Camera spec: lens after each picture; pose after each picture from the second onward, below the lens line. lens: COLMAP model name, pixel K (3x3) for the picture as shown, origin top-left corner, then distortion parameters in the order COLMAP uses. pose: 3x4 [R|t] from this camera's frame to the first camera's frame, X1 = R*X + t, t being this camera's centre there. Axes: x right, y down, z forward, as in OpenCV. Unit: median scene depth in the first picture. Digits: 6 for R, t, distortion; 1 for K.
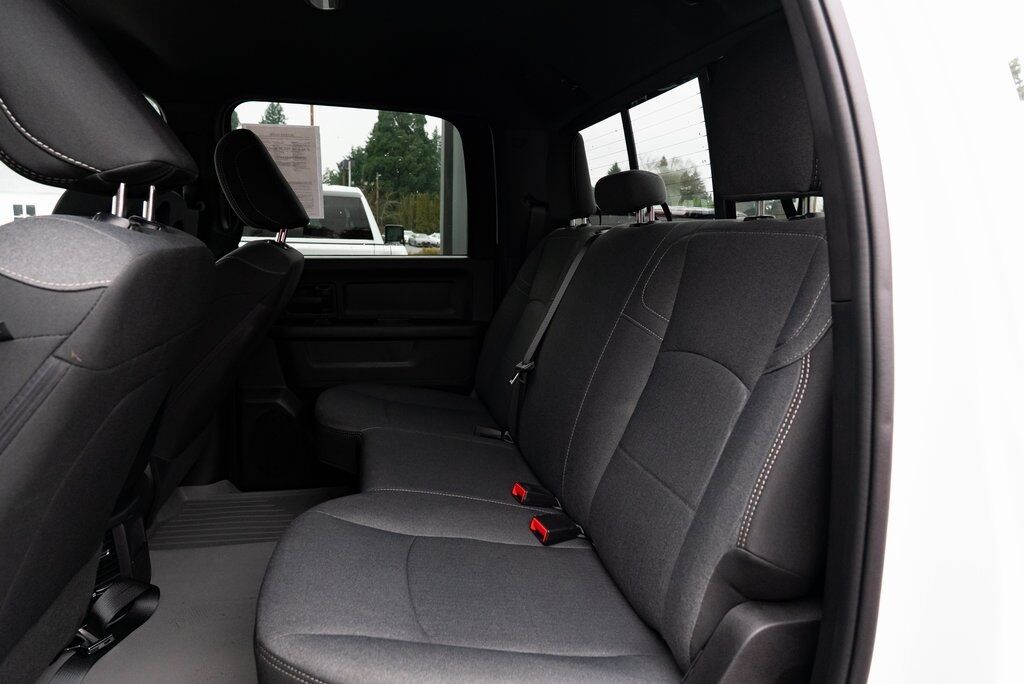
lens RADIAL K [[698.5, 0, 513.6], [0, 698.5, 339.8], [0, 0, 1]] dist [-0.033552, 0.019280]
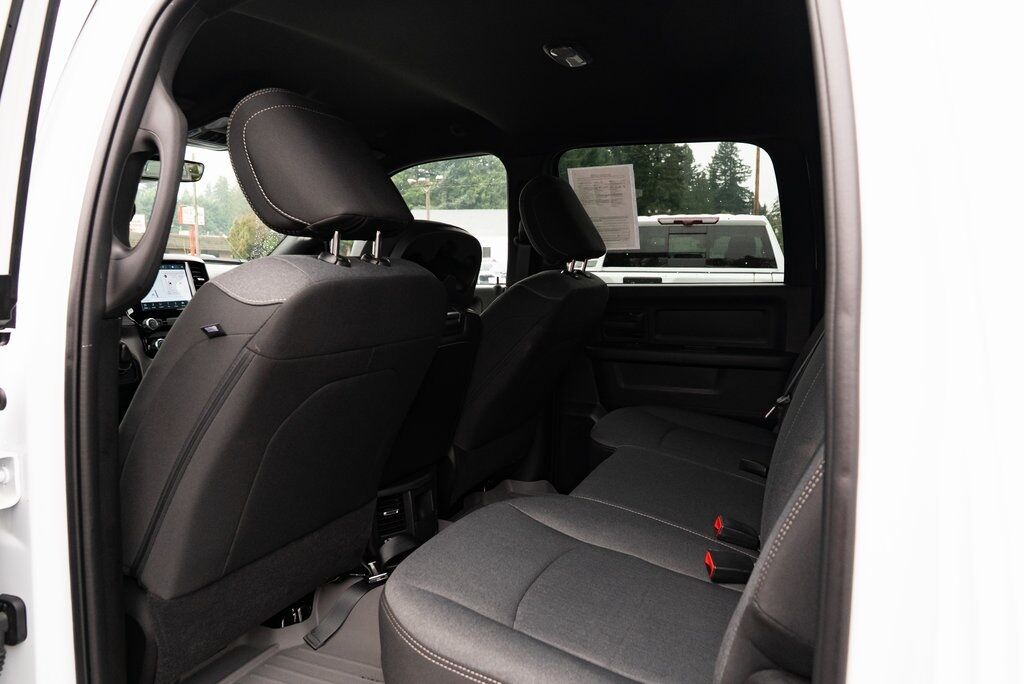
lens RADIAL K [[698.5, 0, 513.1], [0, 698.5, 341.6], [0, 0, 1]] dist [-0.033552, 0.019280]
pose [[0.812428, 0.040243, -0.581671, 0.301864], [-0.063622, 0.997777, -0.019831, 0.001386], [0.579580, 0.053118, 0.813182, 0.038662]]
